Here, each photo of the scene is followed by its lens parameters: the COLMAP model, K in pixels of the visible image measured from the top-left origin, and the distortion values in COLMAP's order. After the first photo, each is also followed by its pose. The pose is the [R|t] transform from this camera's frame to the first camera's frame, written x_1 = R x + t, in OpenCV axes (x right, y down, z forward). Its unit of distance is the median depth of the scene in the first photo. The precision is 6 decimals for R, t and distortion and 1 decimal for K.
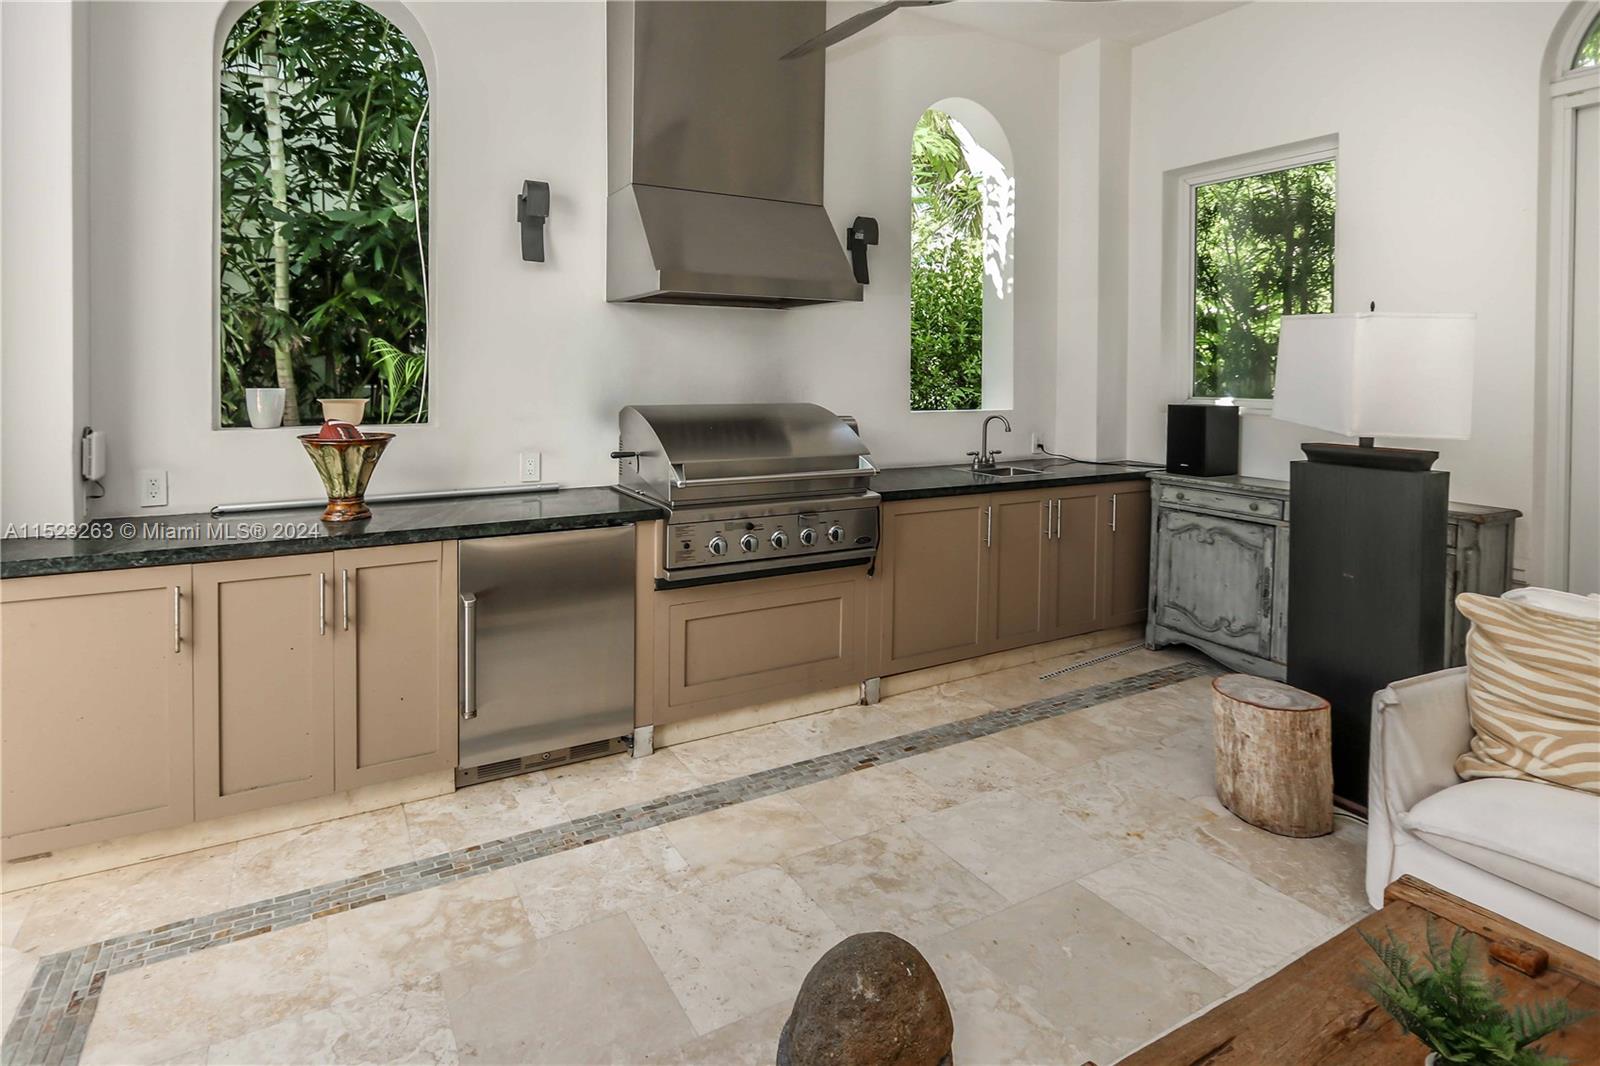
lens RADIAL K [[808.1, 0, 777.1], [0, 808.1, 532.6], [0, 0, 1]] dist [-0.018679, -0.000215]
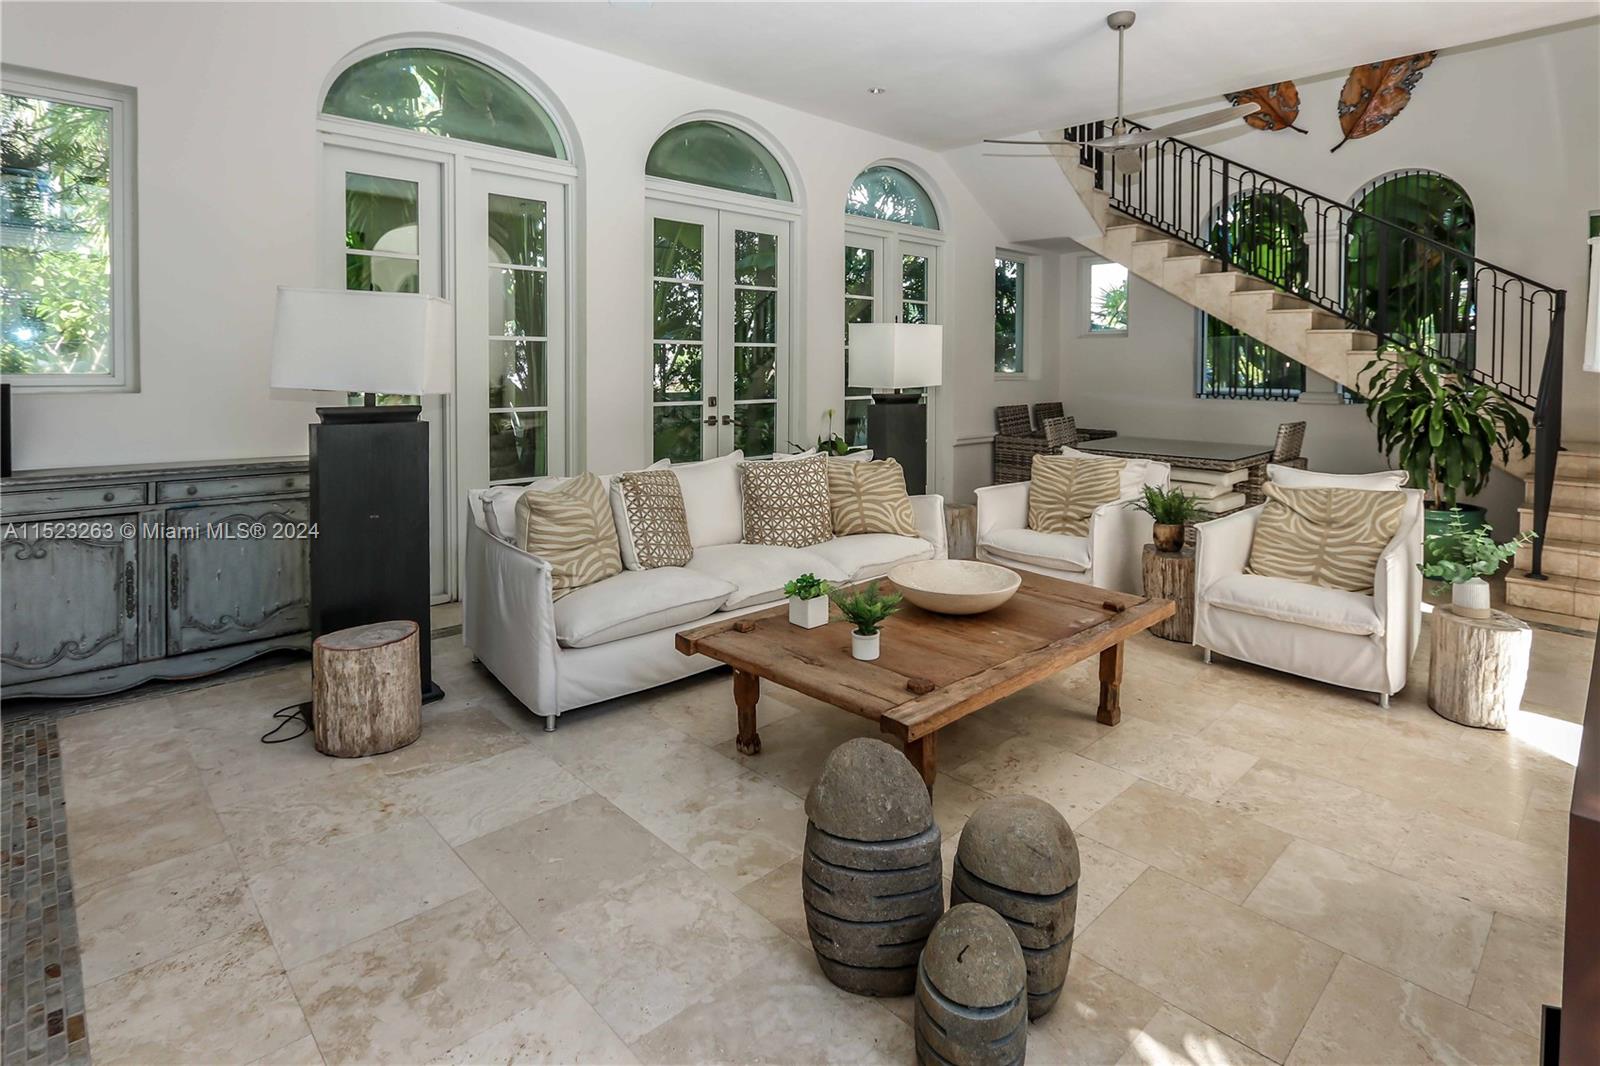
lens RADIAL K [[808.1, 0, 777.1], [0, 808.1, 532.6], [0, 0, 1]] dist [-0.018679, -0.000215]
pose [[-0.235508, -0.201409, 0.950774, -0.476602], [0.176043, 0.953267, 0.245543, -0.093810], [-0.955795, 0.225205, -0.189045, 0.563967]]
